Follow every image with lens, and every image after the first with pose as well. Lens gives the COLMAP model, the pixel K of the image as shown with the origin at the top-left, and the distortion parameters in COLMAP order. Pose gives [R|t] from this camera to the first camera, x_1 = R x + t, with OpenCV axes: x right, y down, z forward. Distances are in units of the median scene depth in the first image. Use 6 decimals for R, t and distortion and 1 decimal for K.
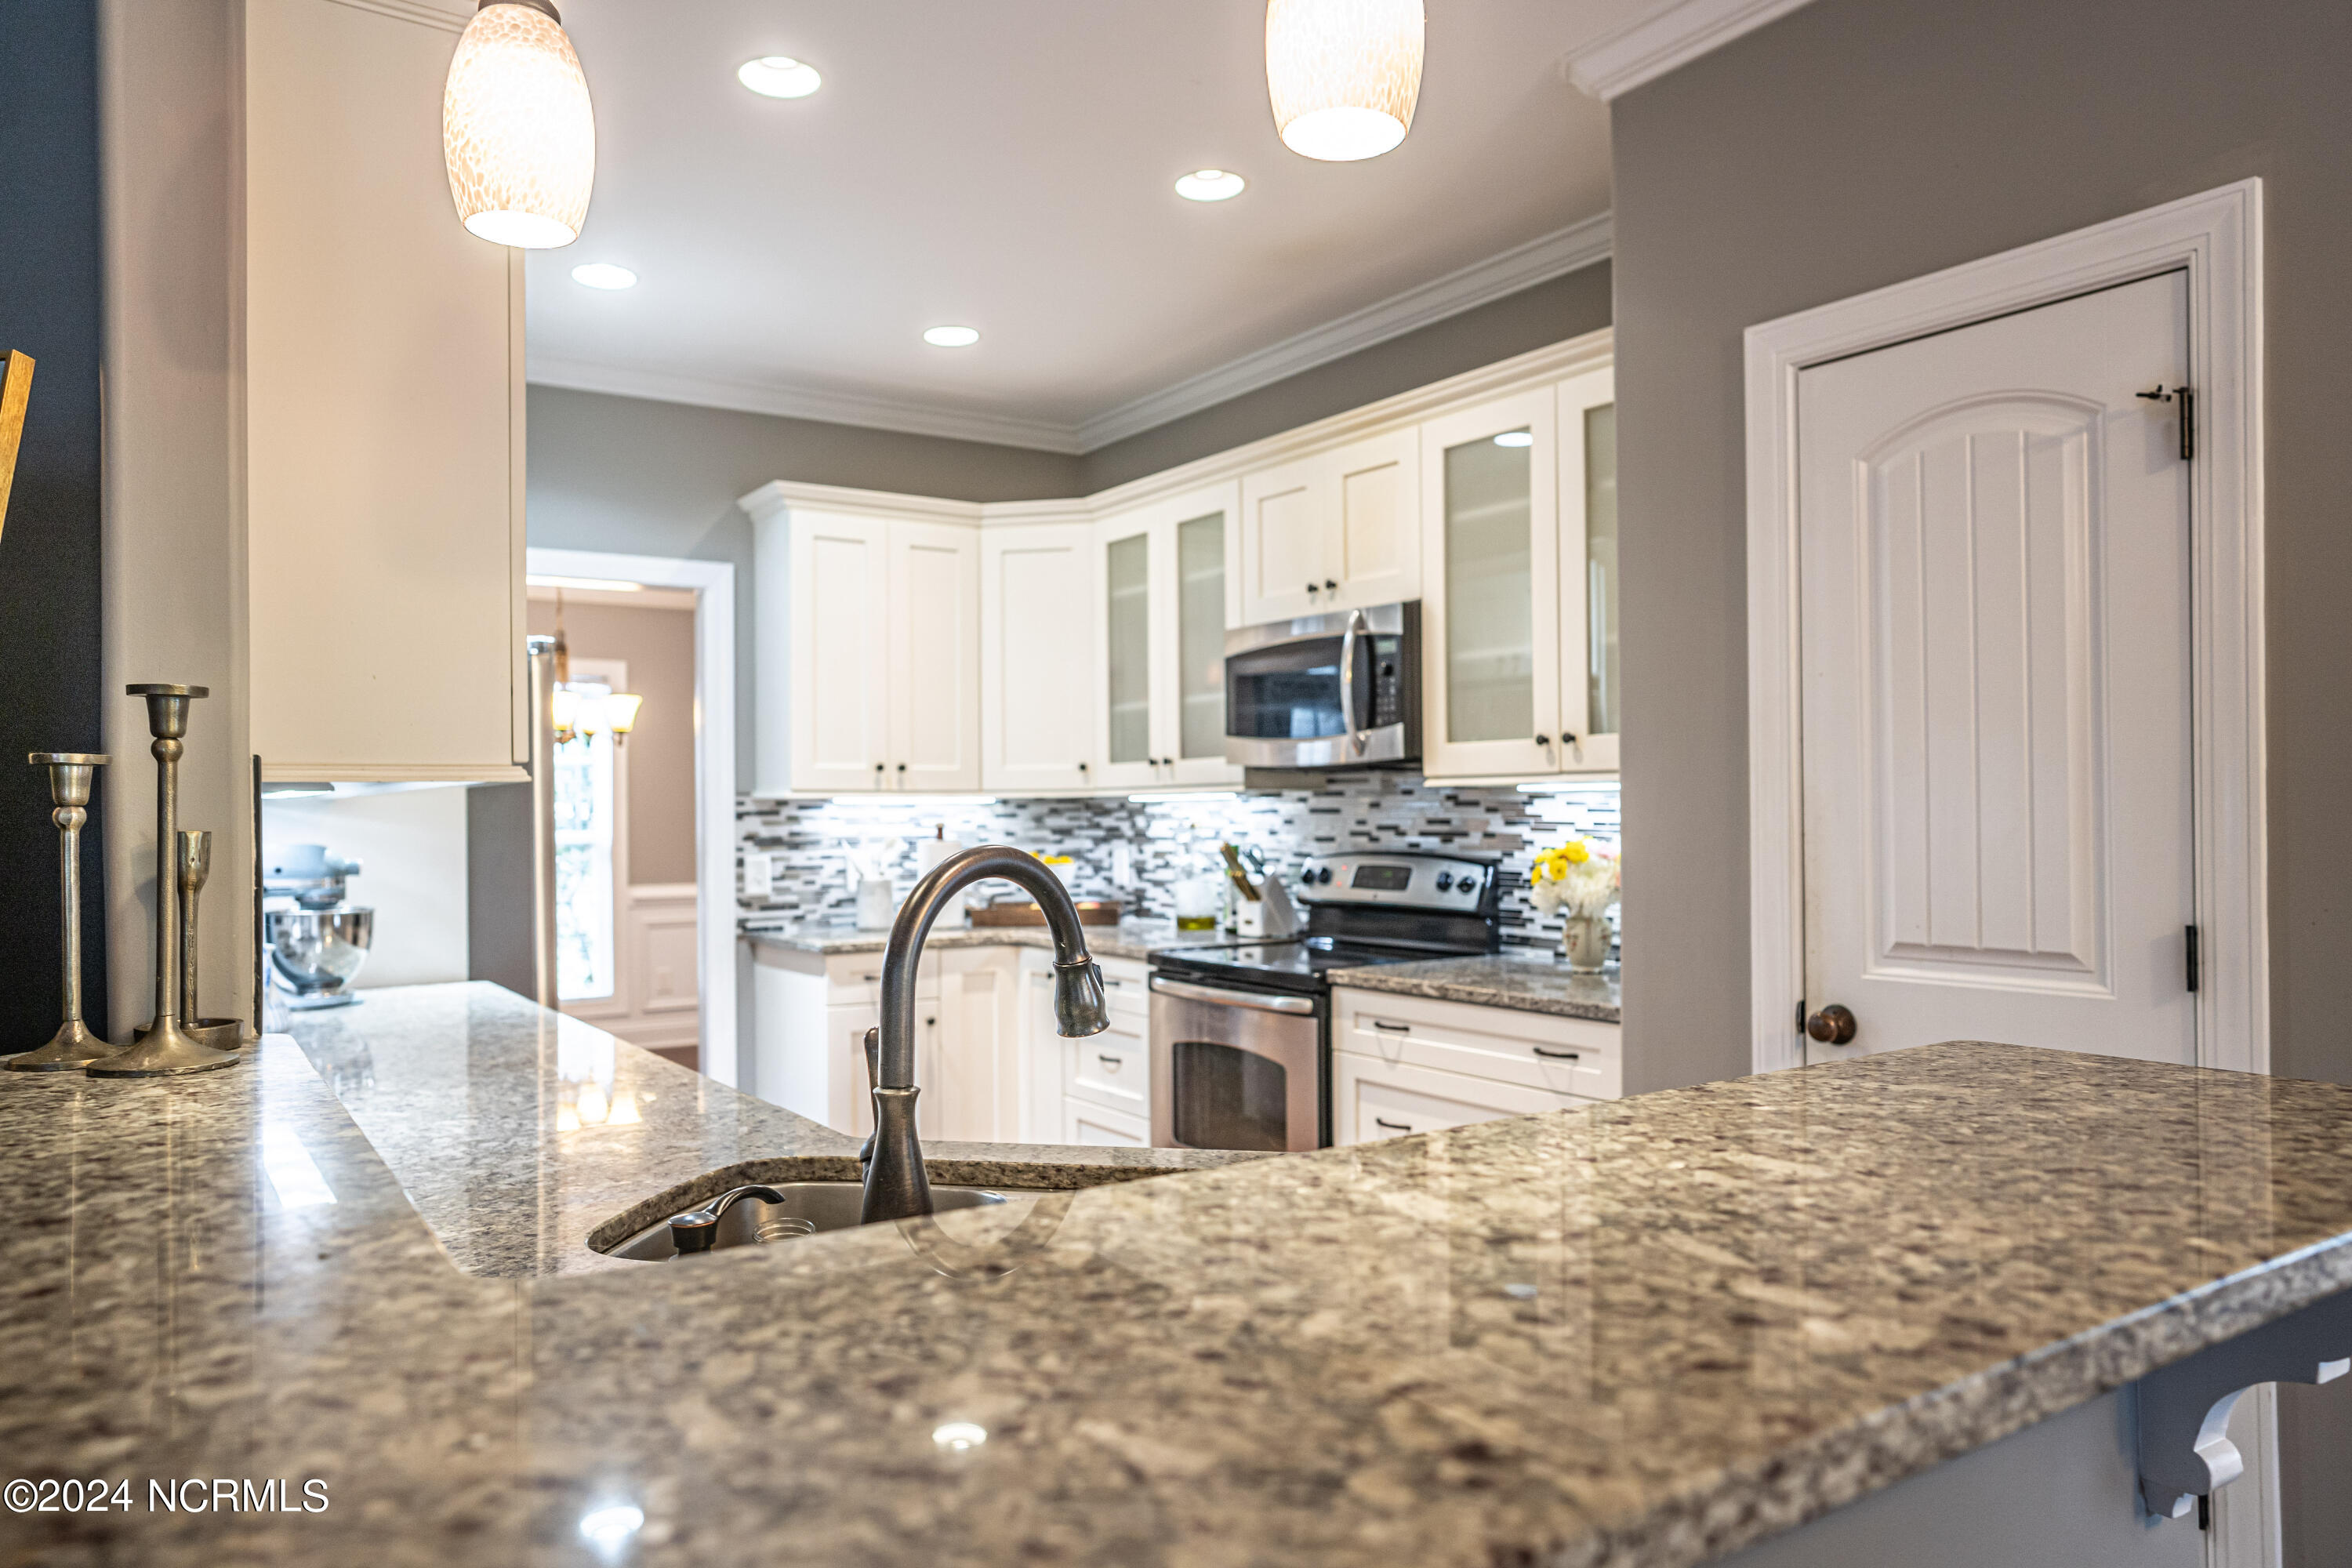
lens RADIAL K [[1567.5, 0, 1167.0], [0, 1567.5, 796.4], [0, 0, 1]] dist [-0.042880, 0.059861]
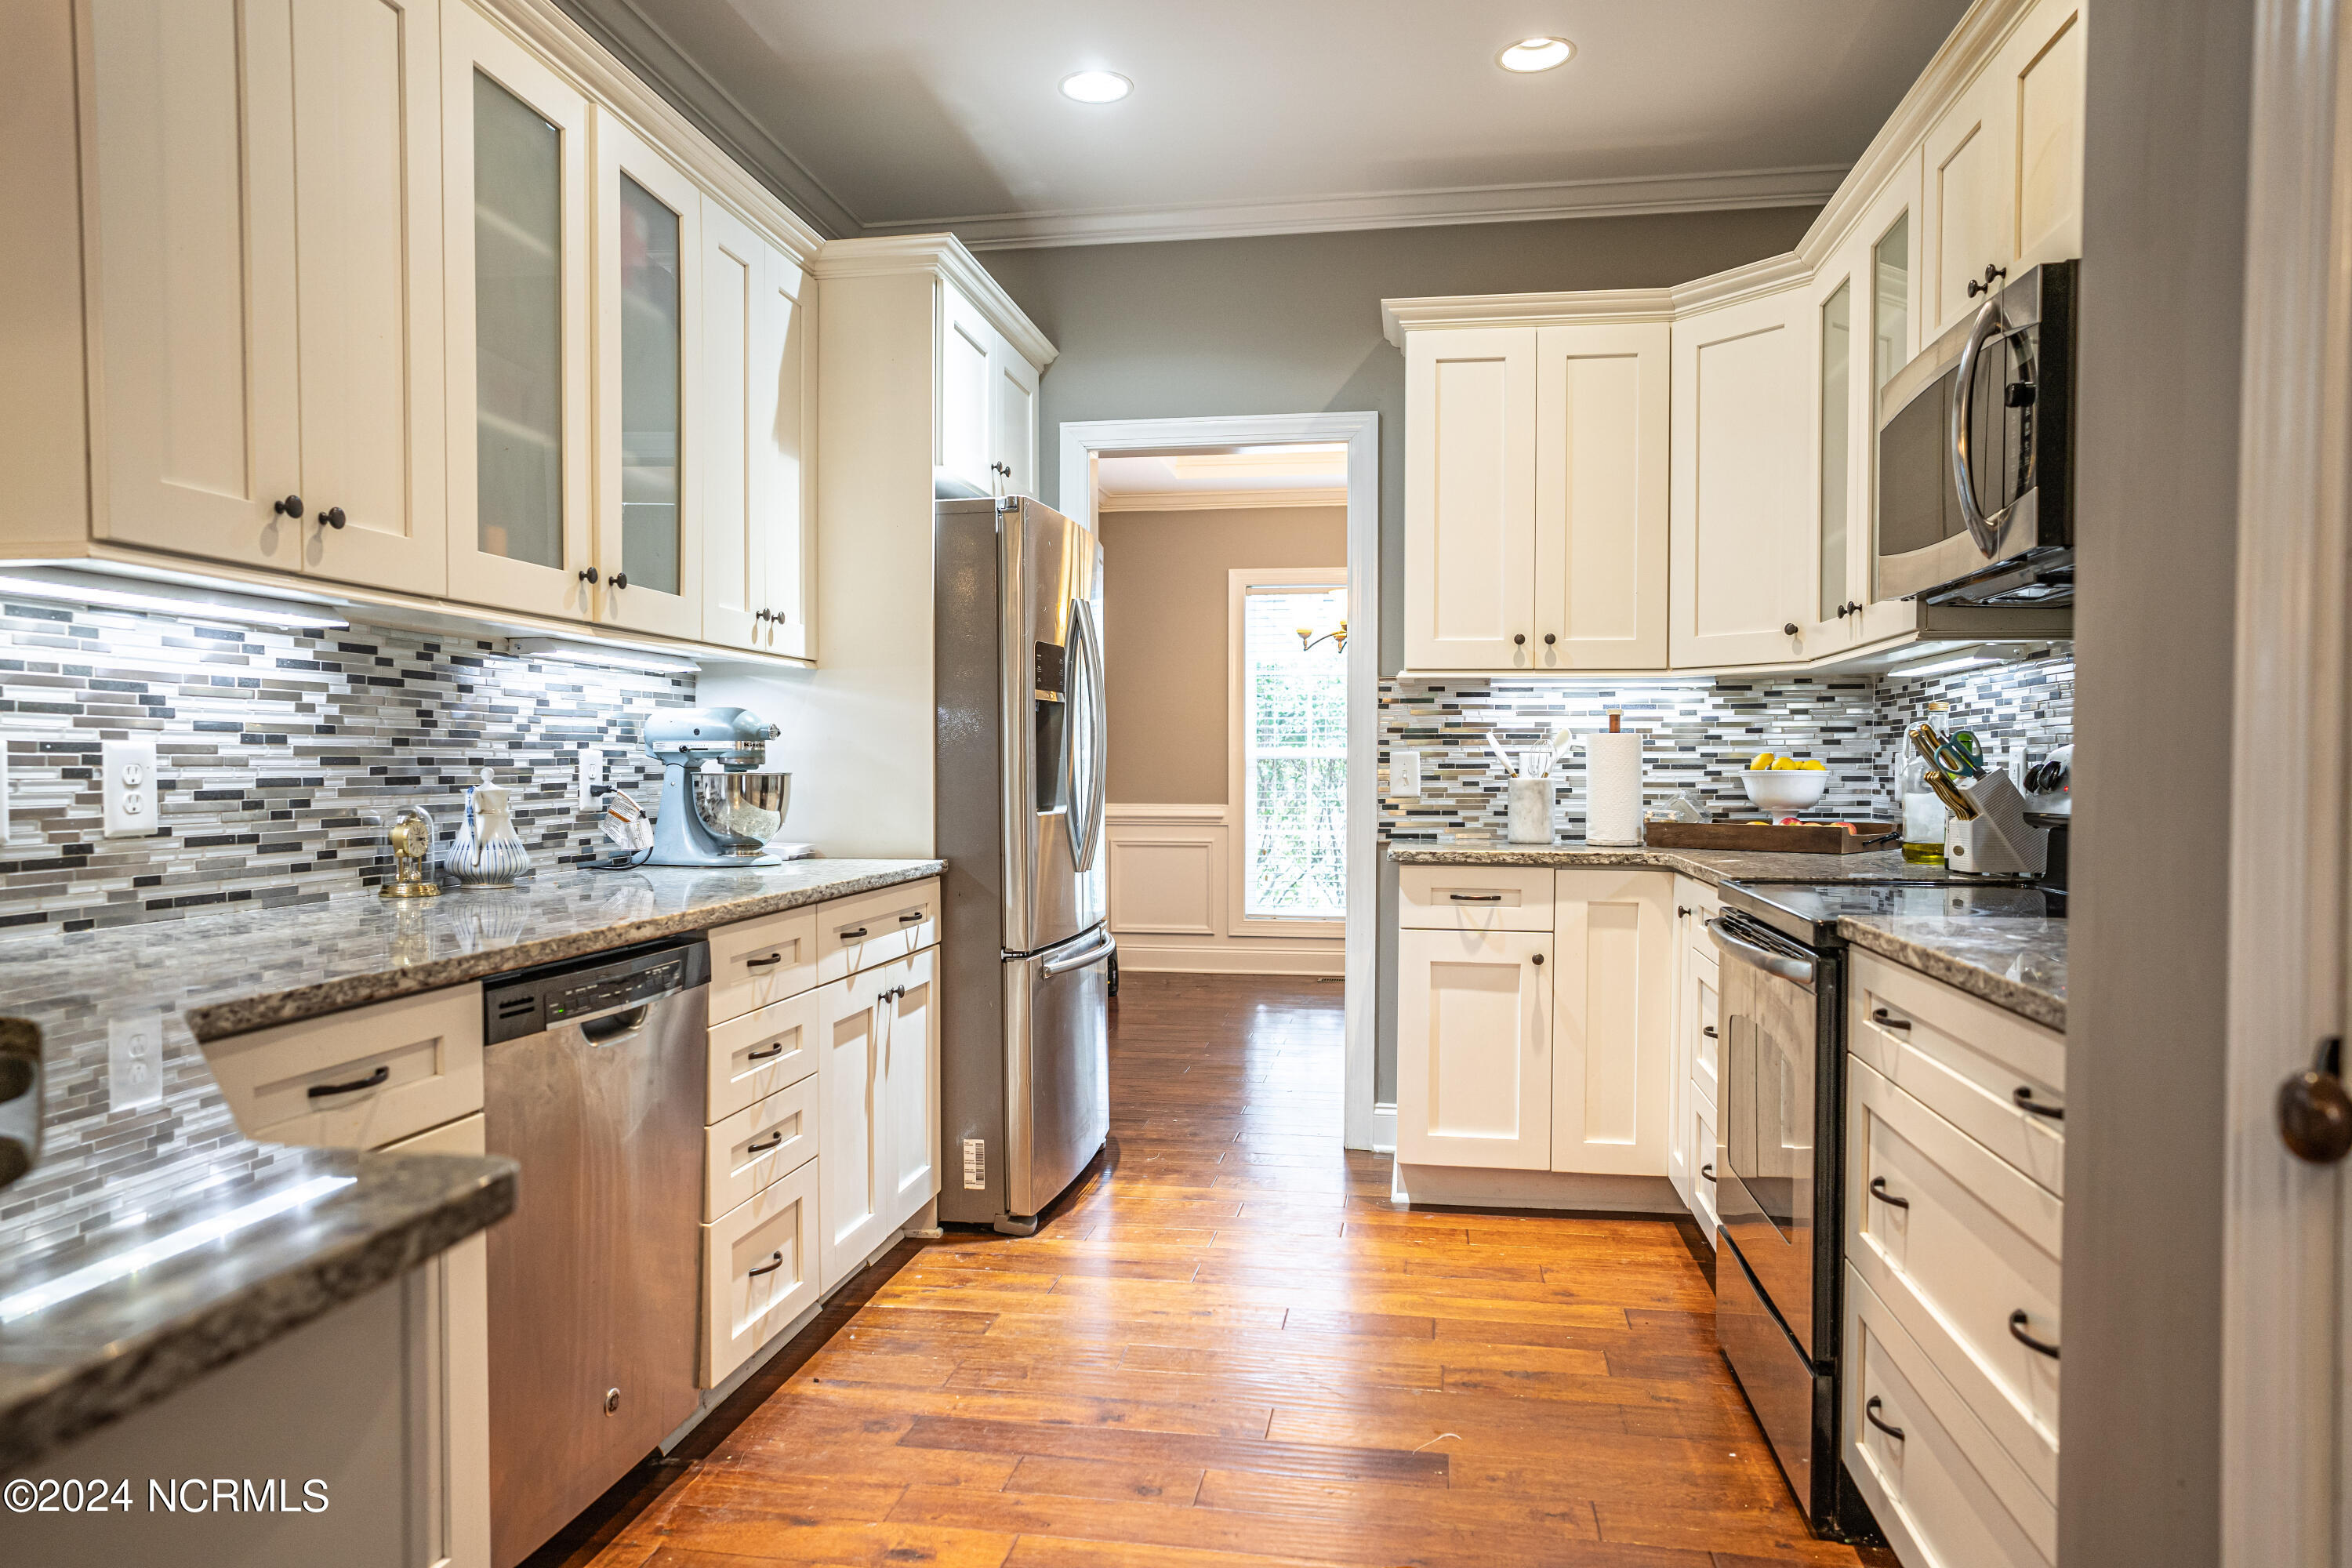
lens RADIAL K [[1567.5, 0, 1167.0], [0, 1567.5, 796.4], [0, 0, 1]] dist [-0.042880, 0.059861]
pose [[0.724486, 0.025947, -0.688800, 0.233720], [-0.002540, 0.999385, 0.034975, 0.033486], [0.689284, -0.023589, 0.724107, 0.290514]]
